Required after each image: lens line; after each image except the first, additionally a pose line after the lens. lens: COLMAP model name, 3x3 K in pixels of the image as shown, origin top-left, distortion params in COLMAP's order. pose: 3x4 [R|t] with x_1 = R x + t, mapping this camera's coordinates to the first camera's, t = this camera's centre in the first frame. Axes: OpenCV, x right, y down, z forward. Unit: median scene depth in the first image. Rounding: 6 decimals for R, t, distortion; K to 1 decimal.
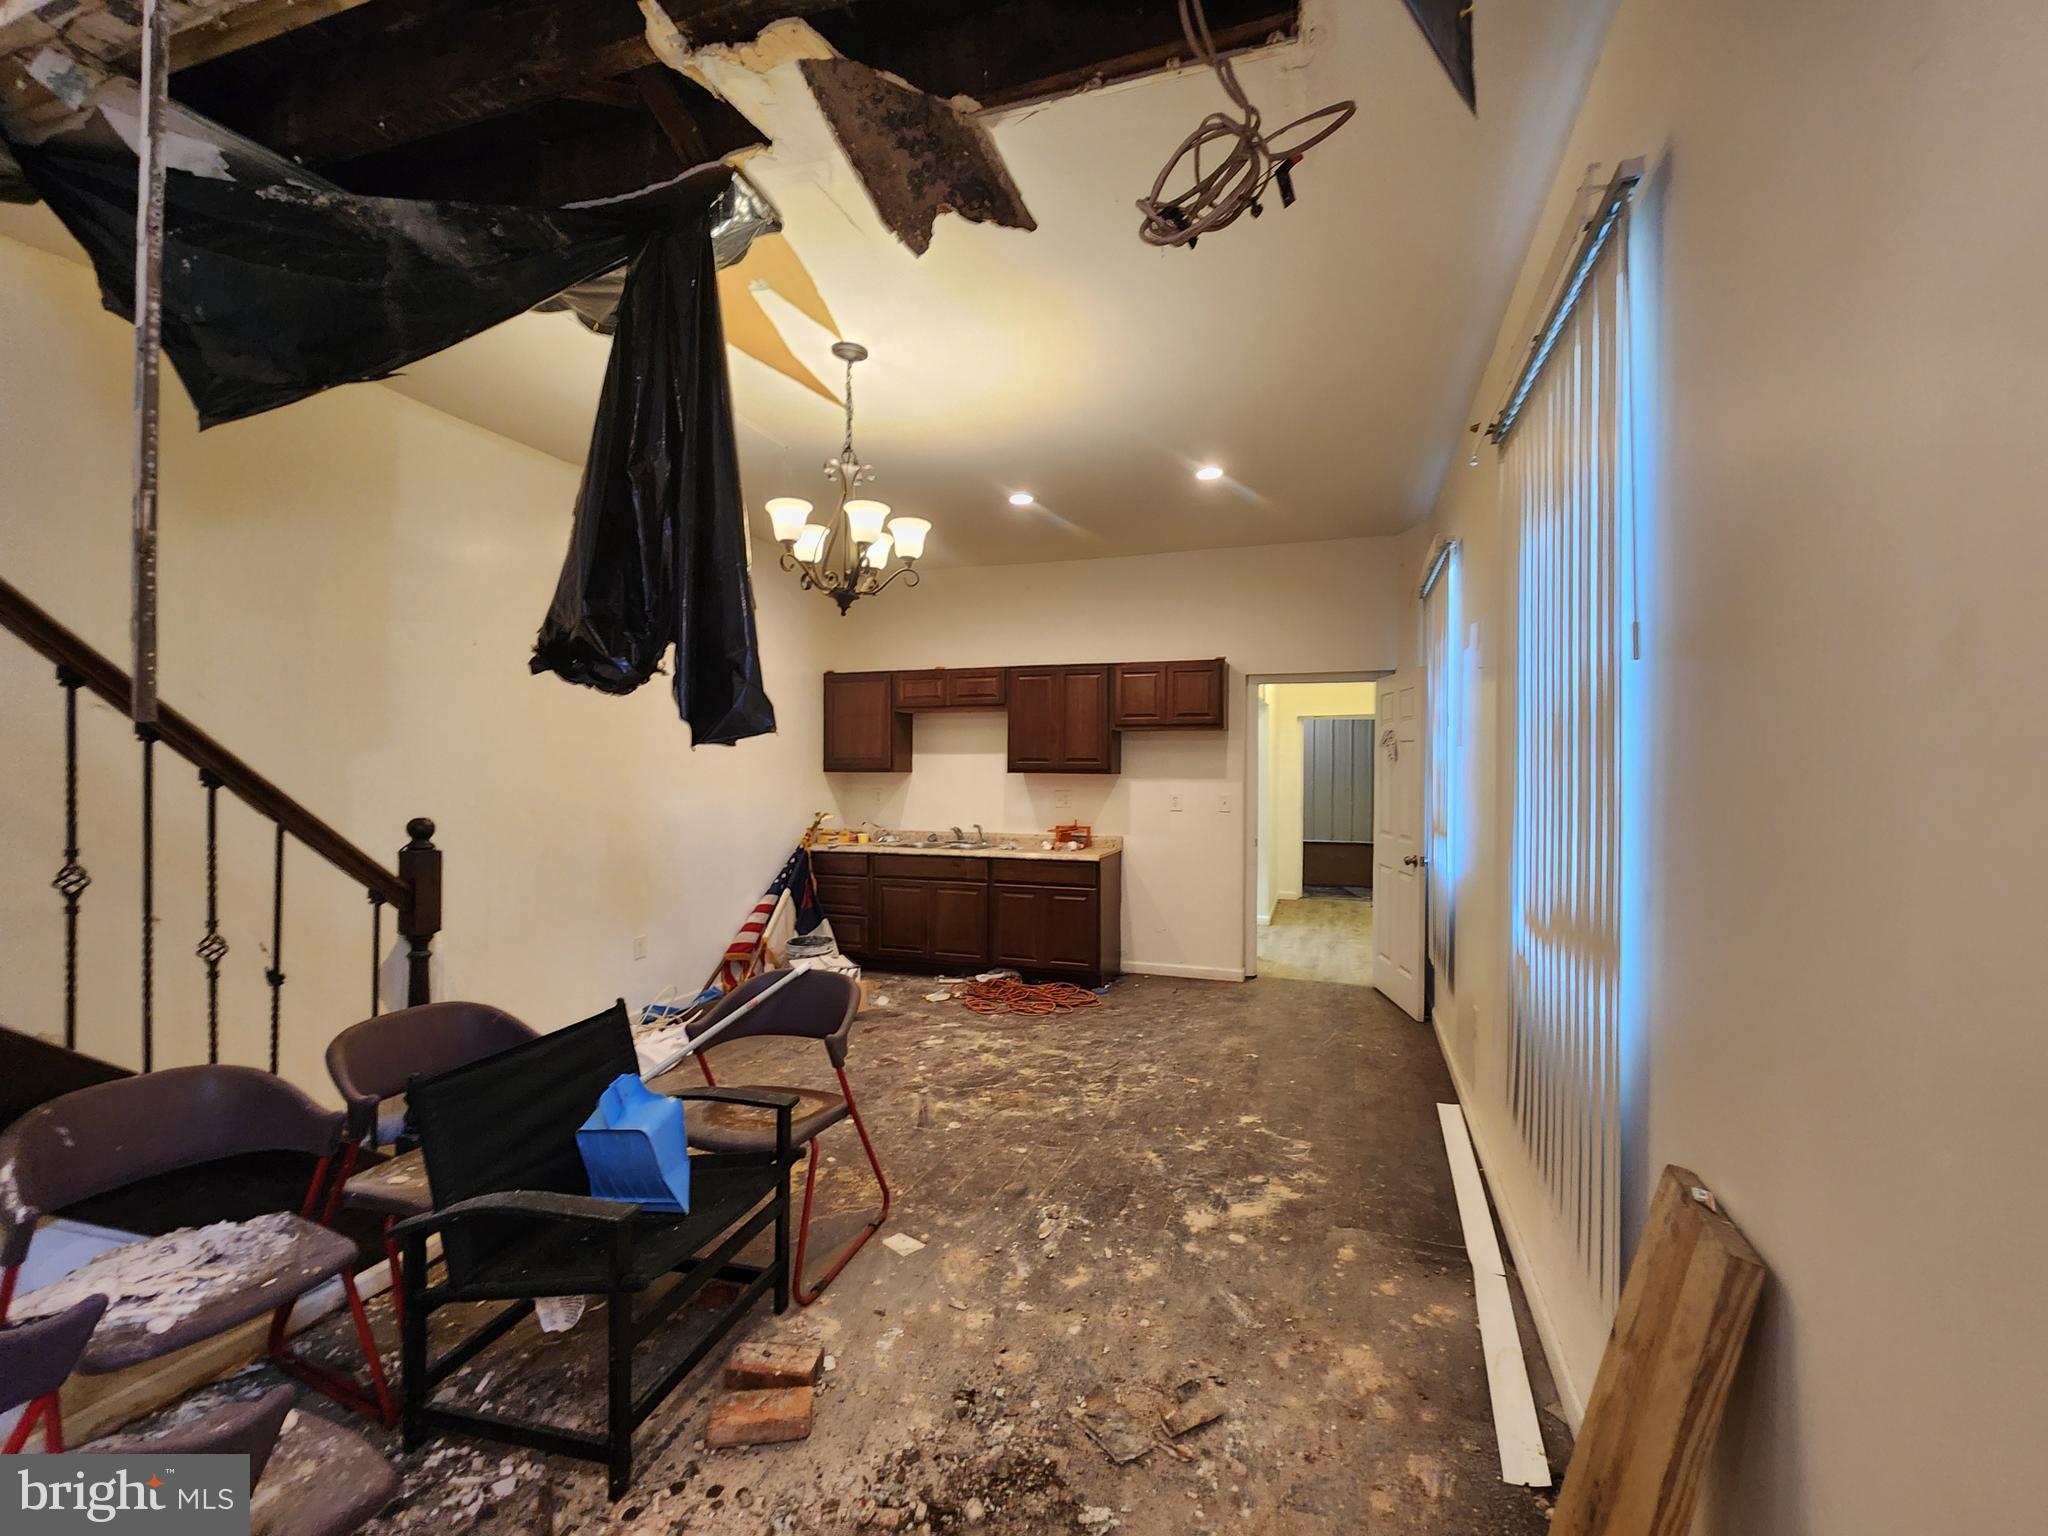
lens RADIAL K [[825.5, 0, 1023.9], [0, 825.5, 767.6], [0, 0, 1]] dist [-0.000910, -0.000114]
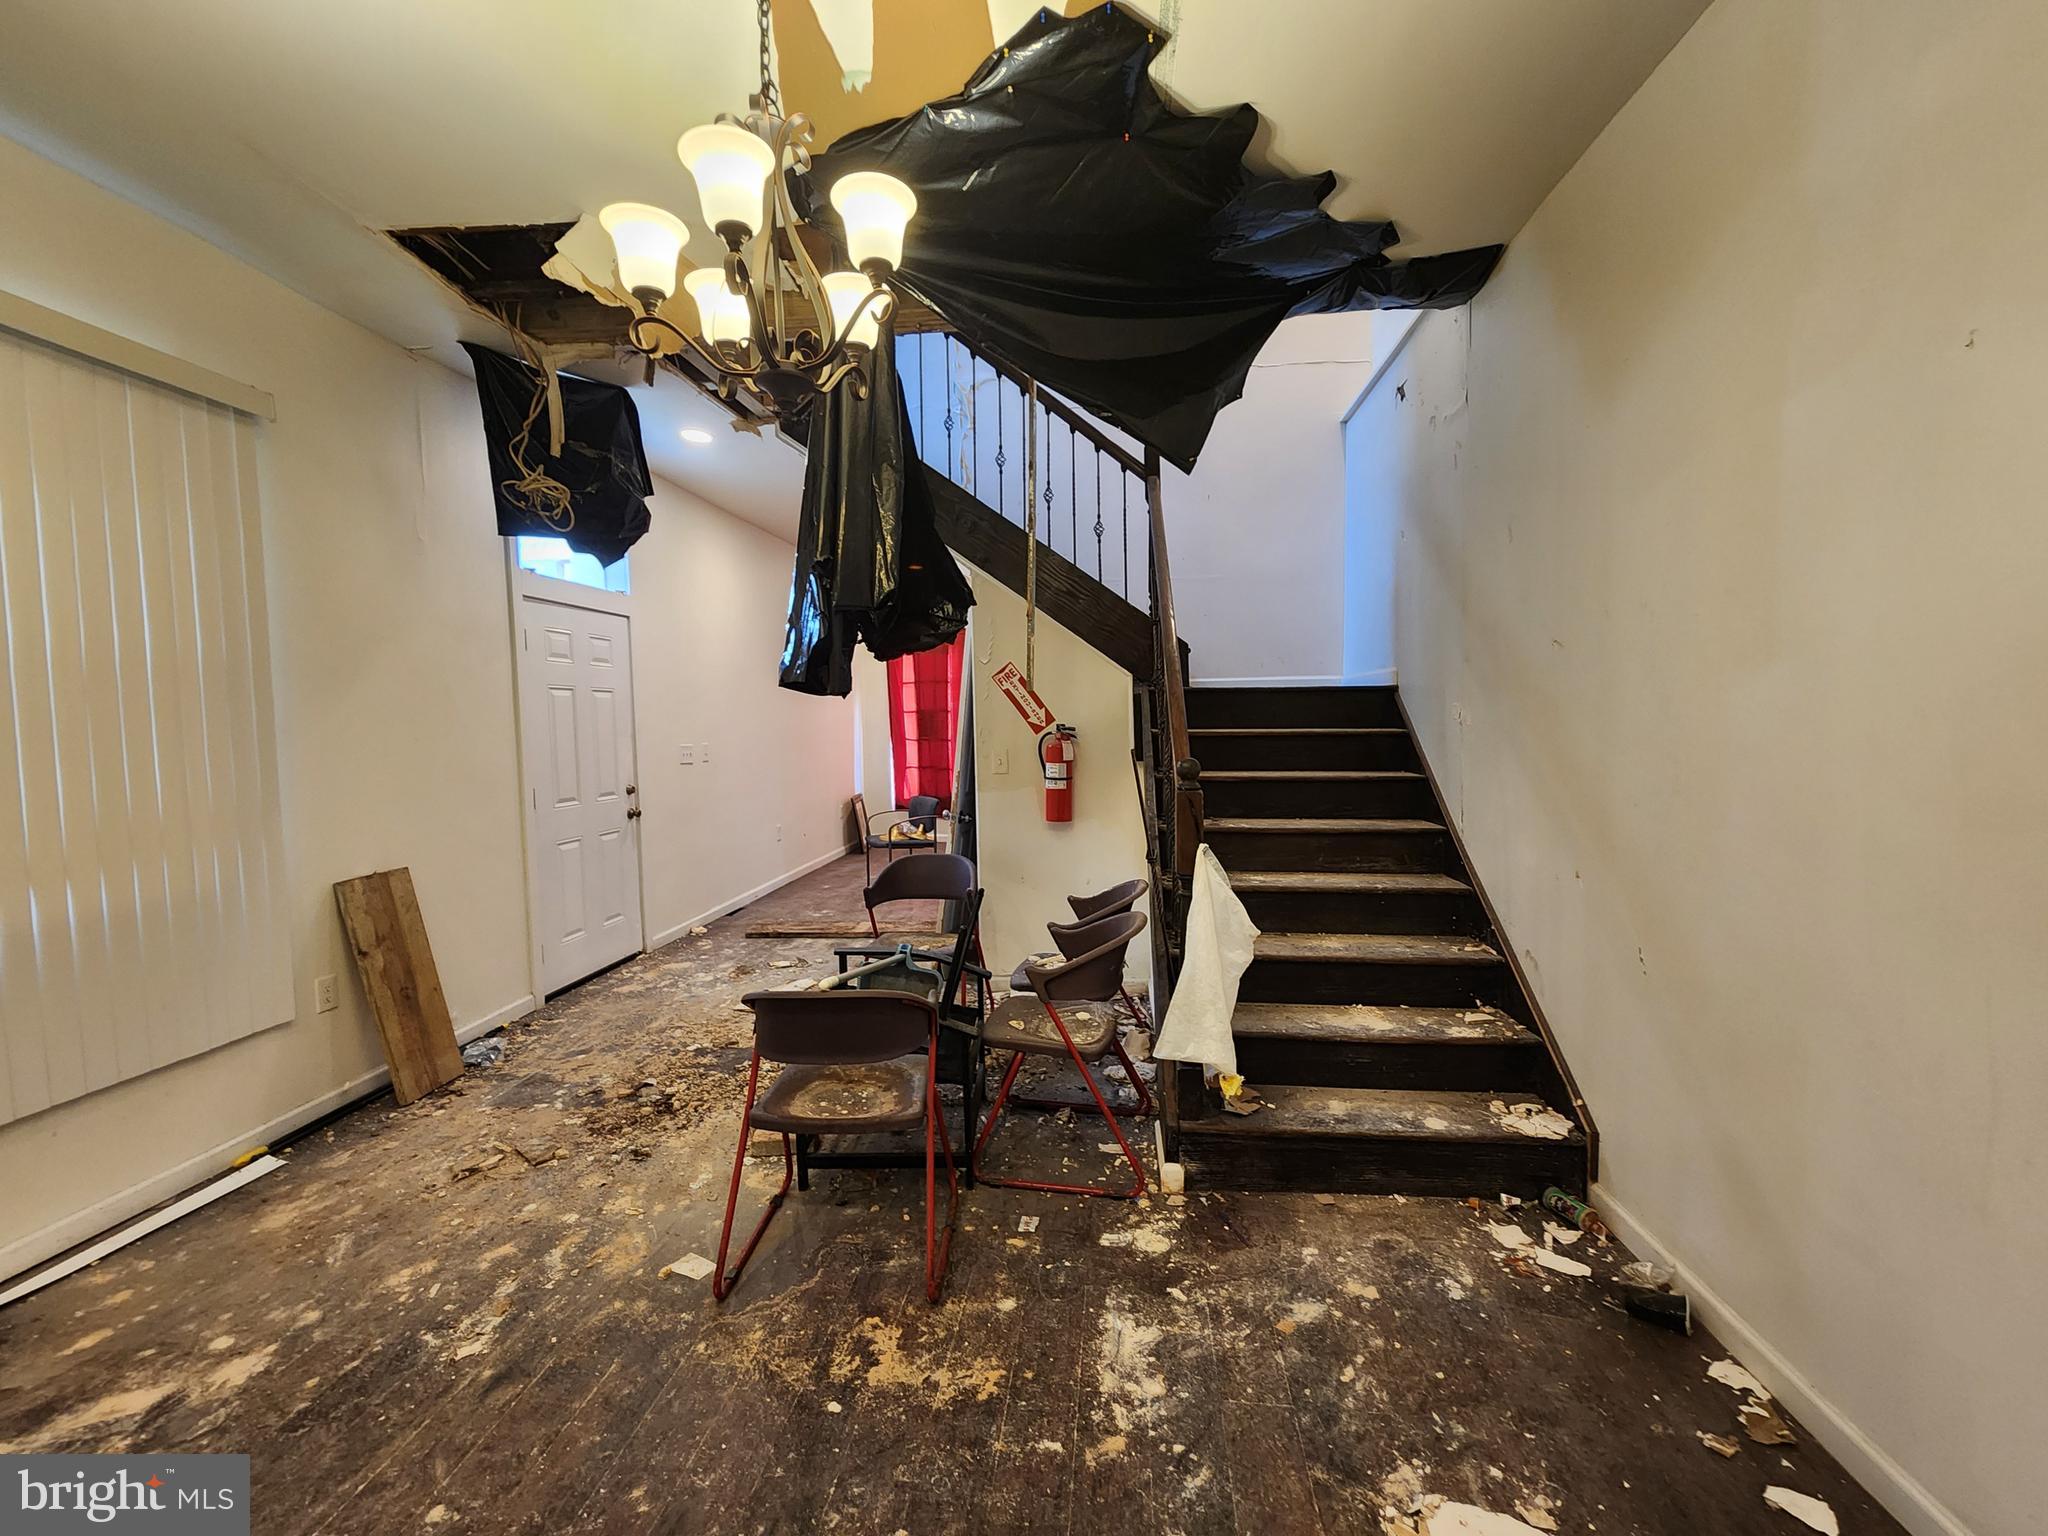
lens RADIAL K [[825.5, 0, 1027.9], [0, 825.5, 765.8], [0, 0, 1]] dist [-0.000910, -0.000114]
pose [[-0.966137, 0.027250, -0.256585, -0.306157], [0.012282, 0.998137, 0.059756, 0.004853], [0.257736, 0.054581, -0.964673, 2.086165]]
